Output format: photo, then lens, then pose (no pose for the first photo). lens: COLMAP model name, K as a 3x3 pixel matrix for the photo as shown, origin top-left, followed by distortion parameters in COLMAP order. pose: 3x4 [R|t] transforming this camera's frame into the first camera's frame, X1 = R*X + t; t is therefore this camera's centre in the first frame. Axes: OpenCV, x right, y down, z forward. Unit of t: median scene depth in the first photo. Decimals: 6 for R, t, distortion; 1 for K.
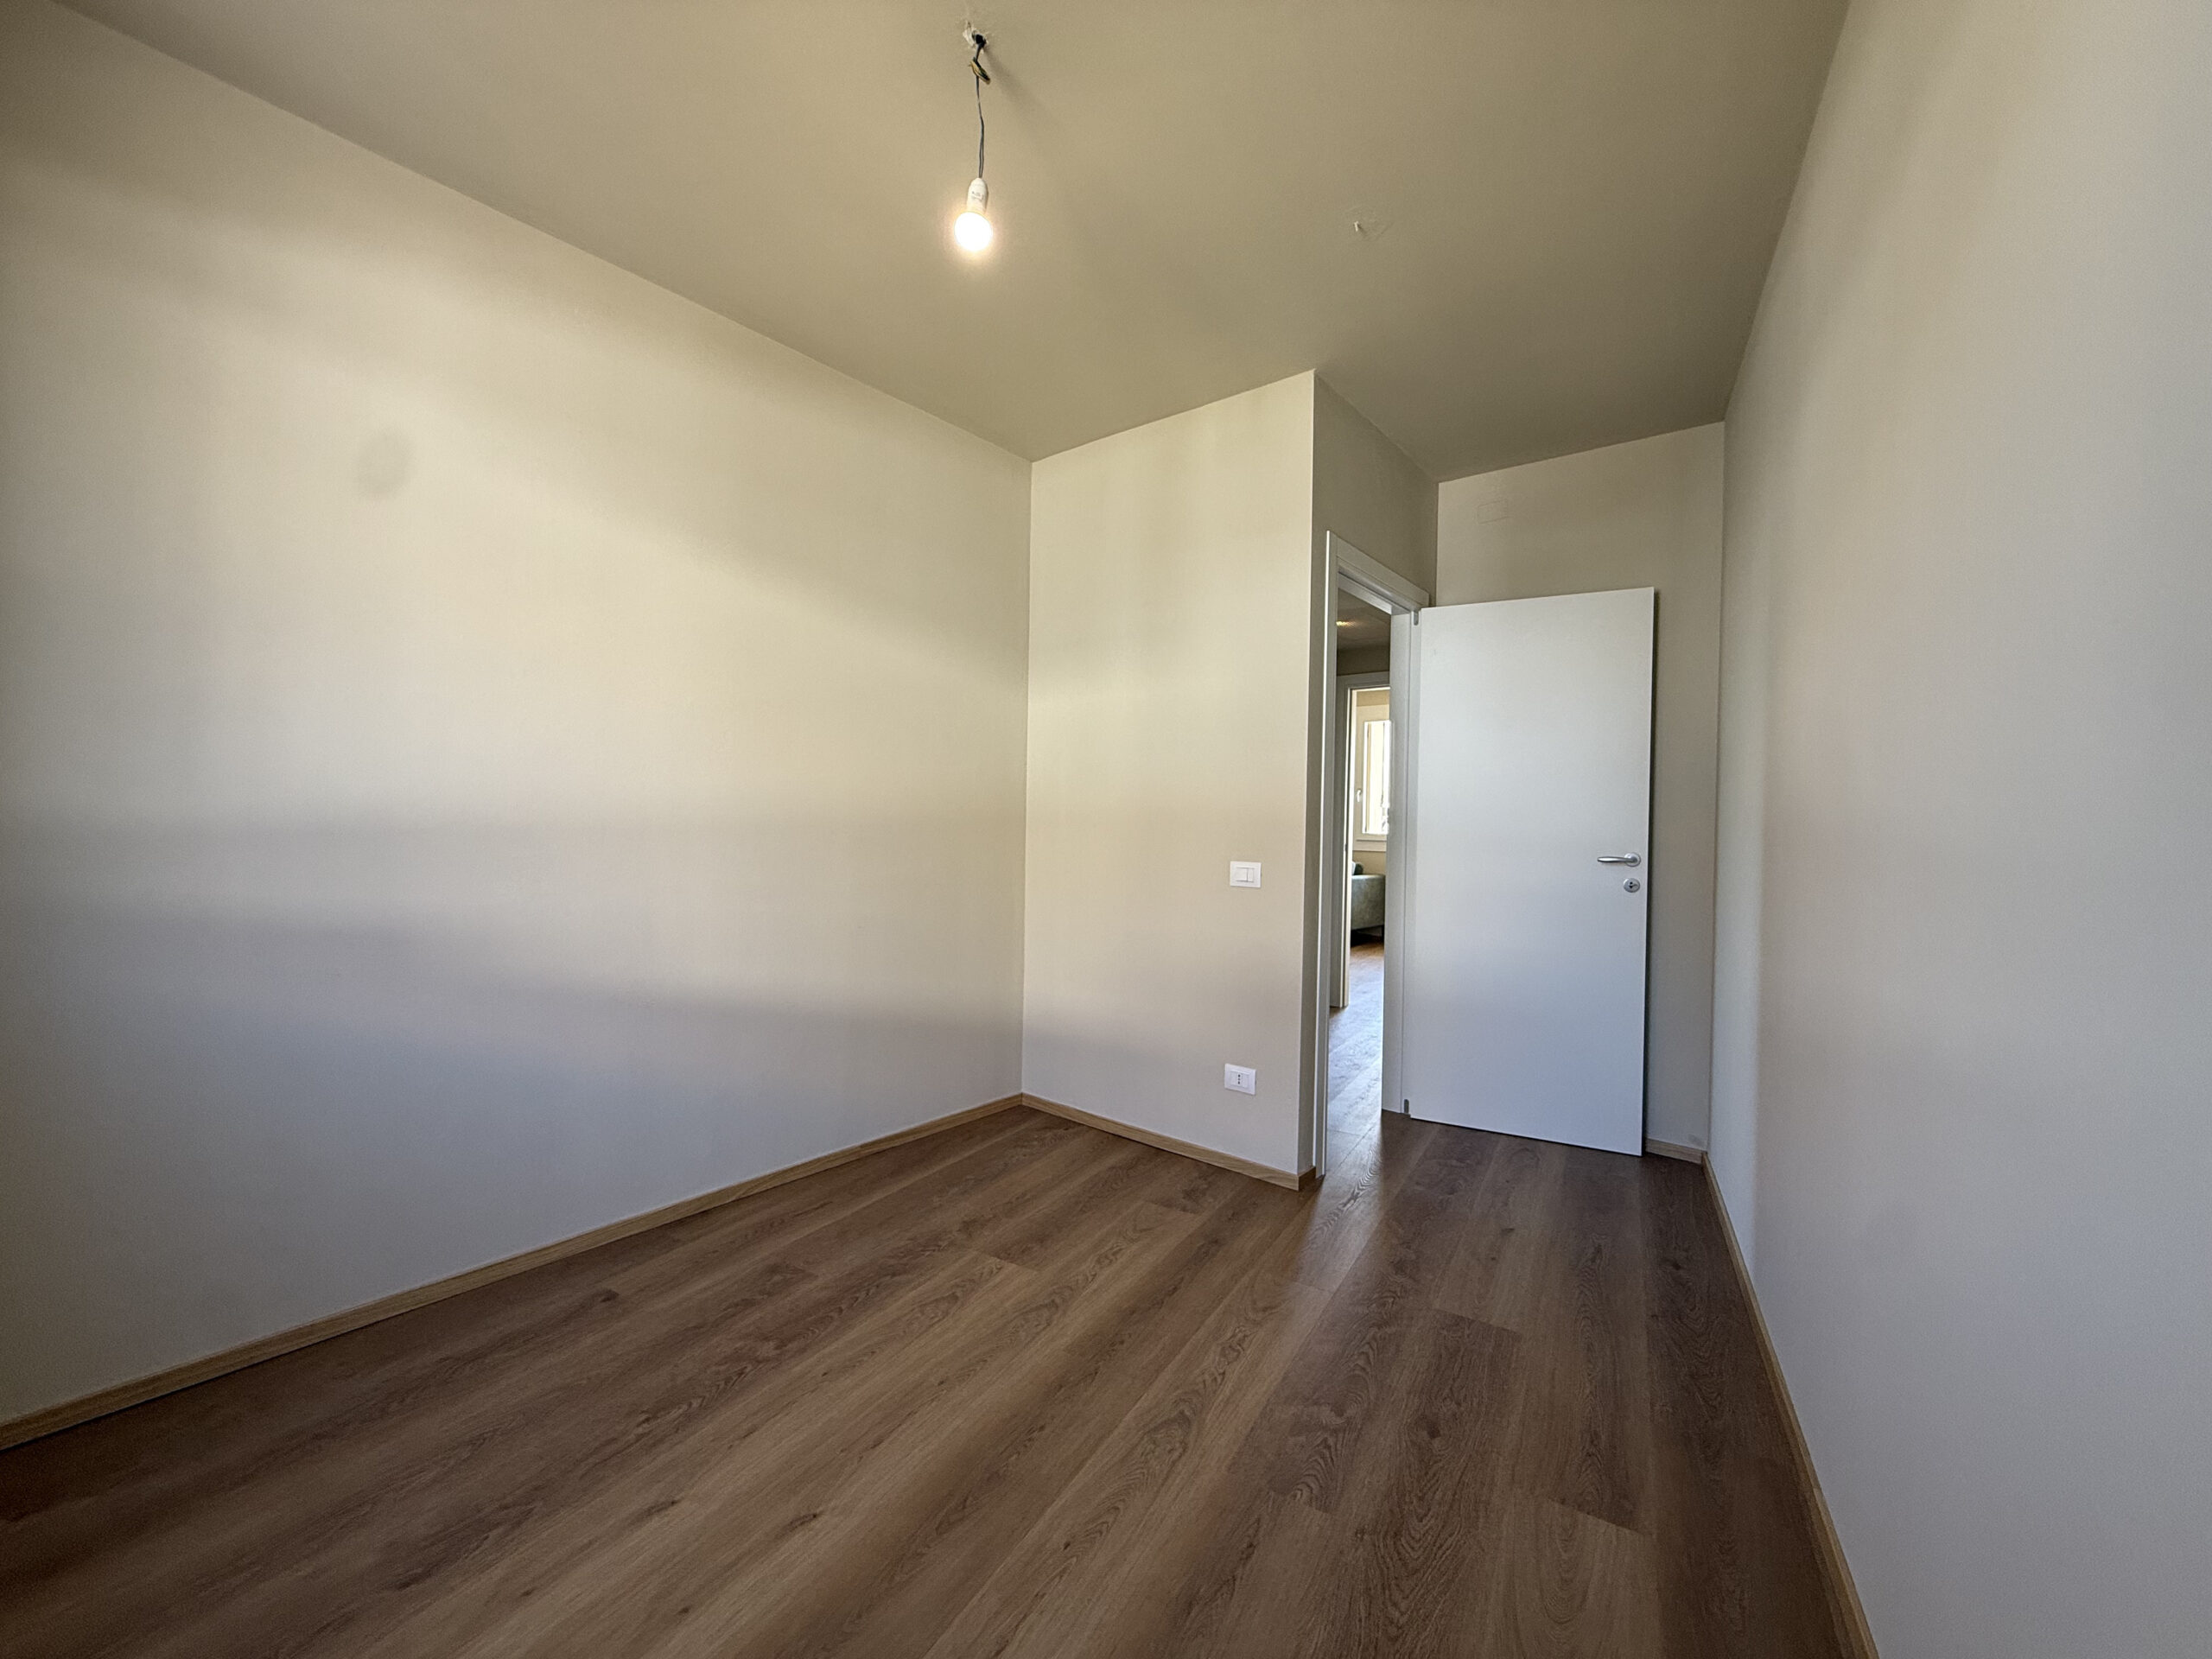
lens RADIAL K [[895.2, 0, 1103.9], [0, 895.2, 827.1], [0, 0, 1]] dist [0.000669, 0.000141]
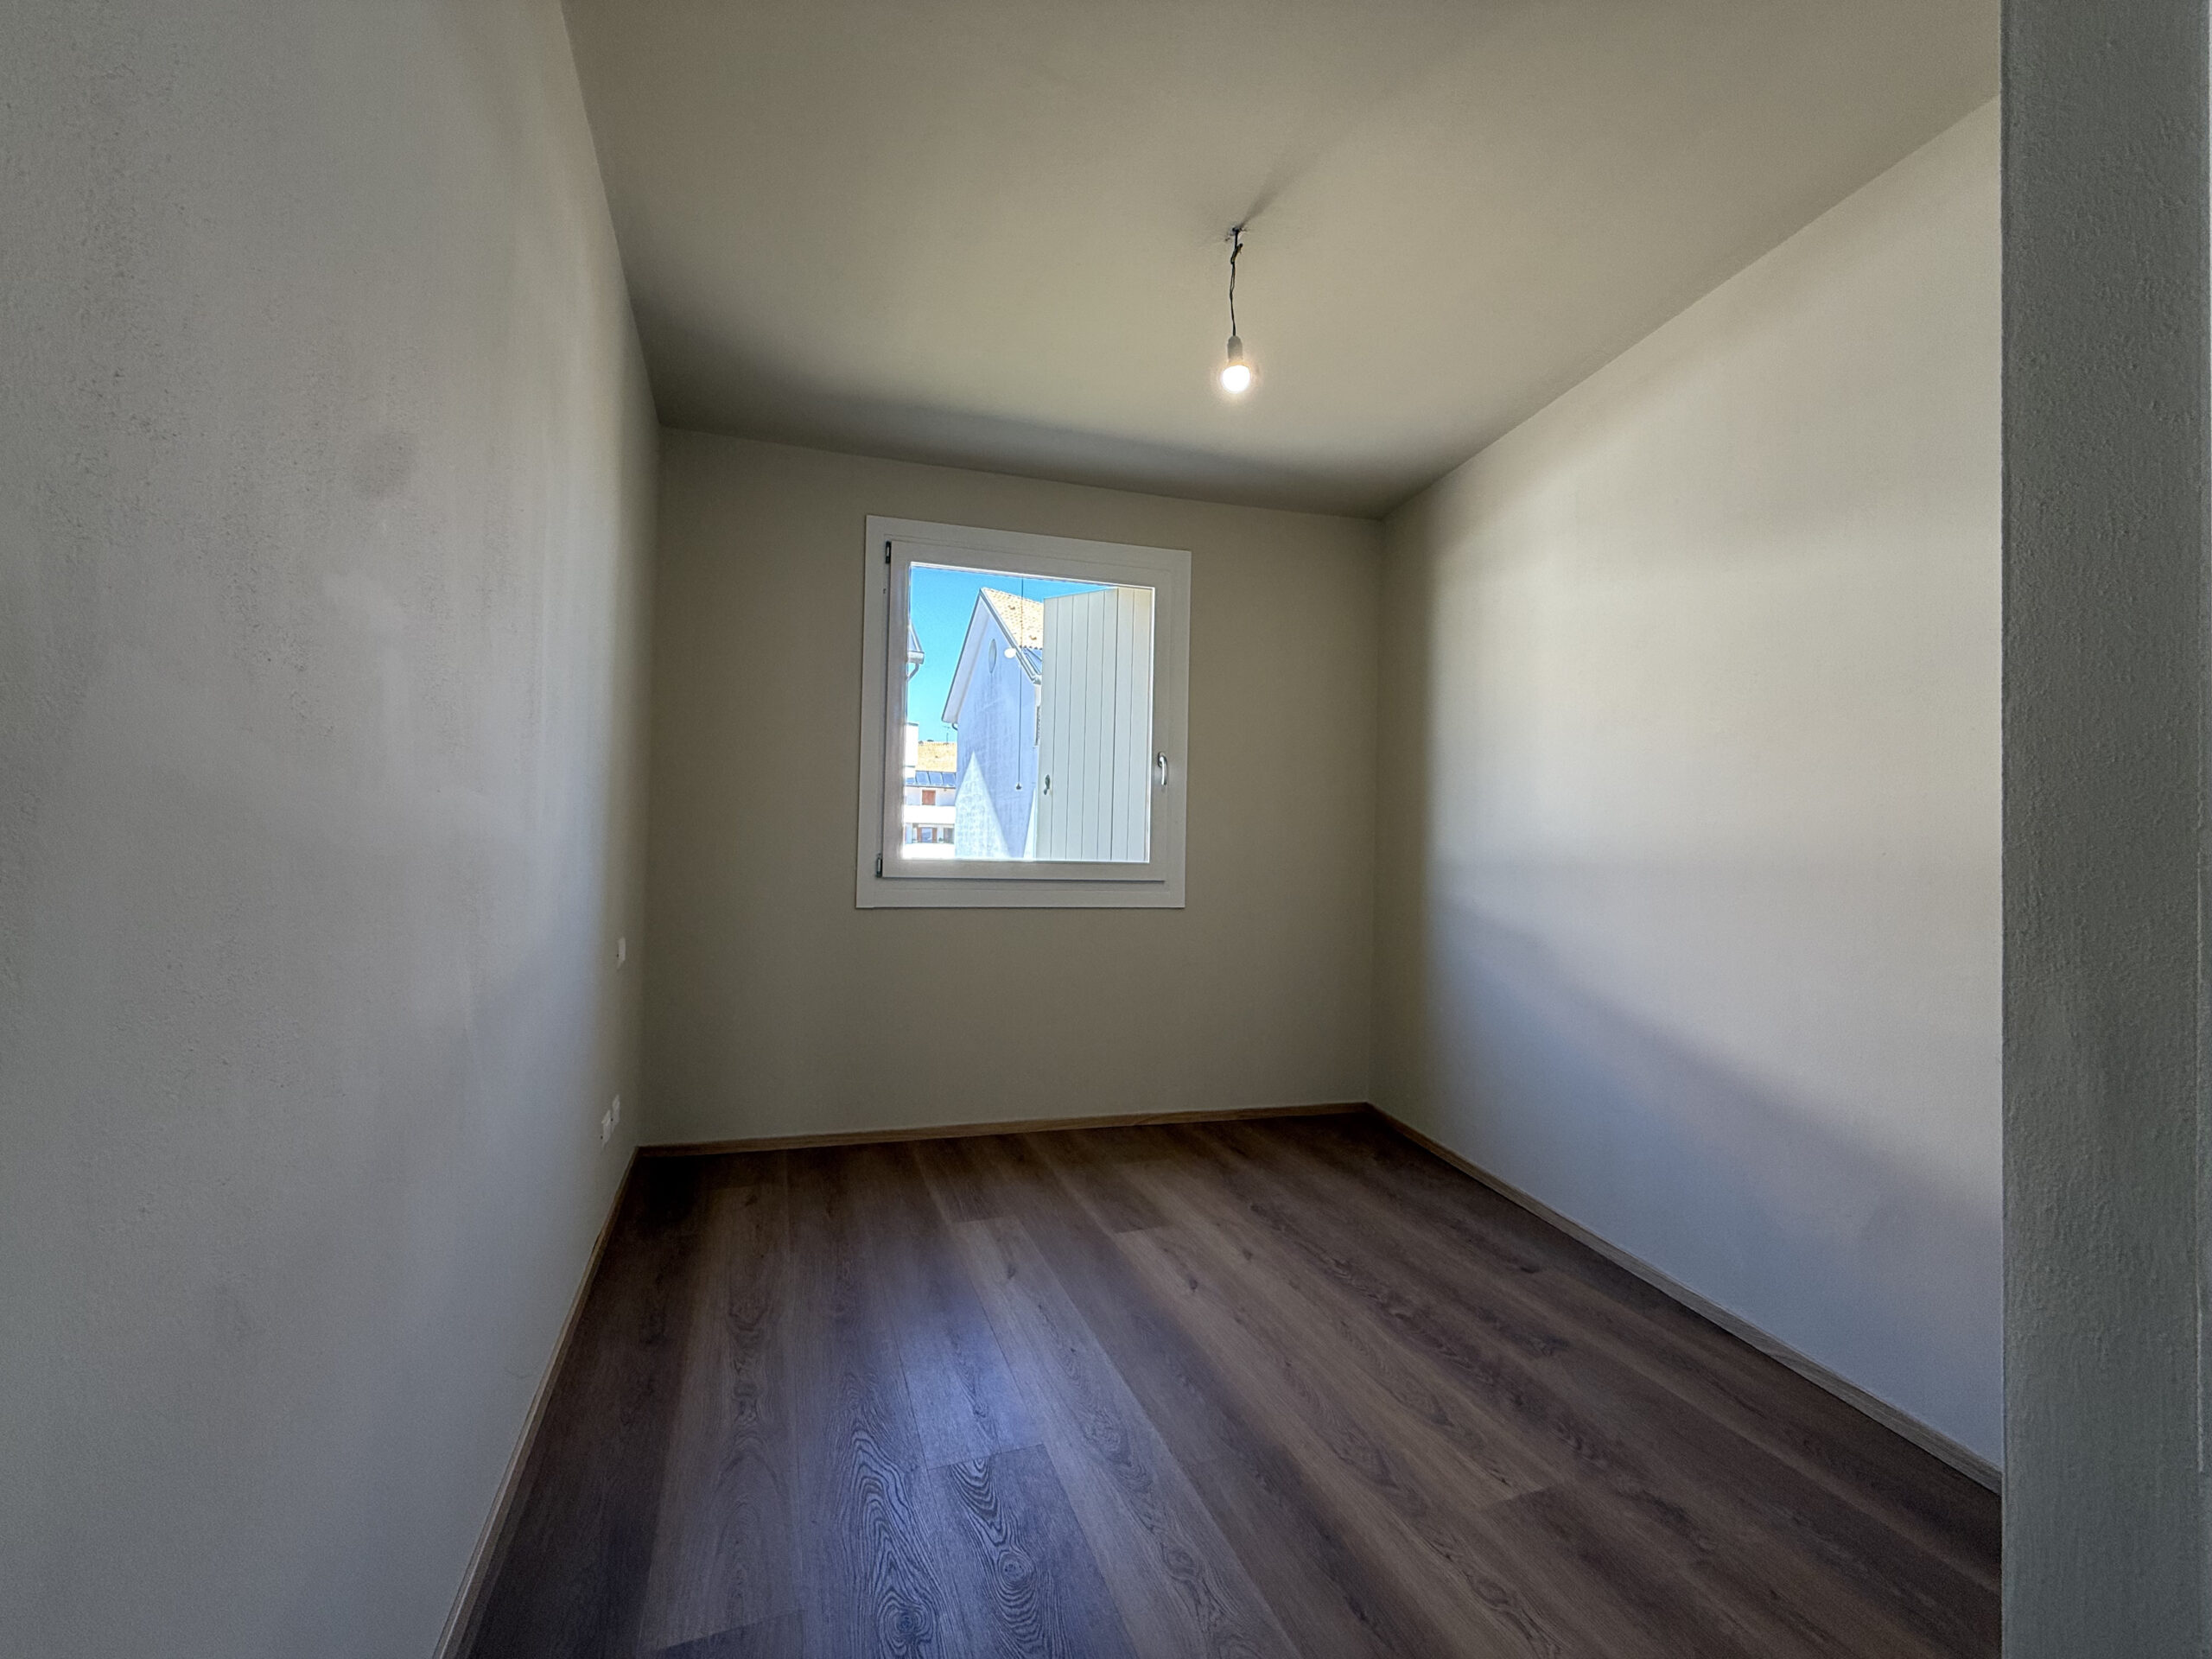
lens RADIAL K [[895.2, 0, 1110.0], [0, 895.2, 840.0], [0, 0, 1]] dist [0.000669, 0.000141]
pose [[-0.632771, -0.043525, -0.773114, 0.710609], [-0.048213, 0.998696, -0.016764, 0.015424], [0.772836, 0.026666, -0.634045, 1.305097]]
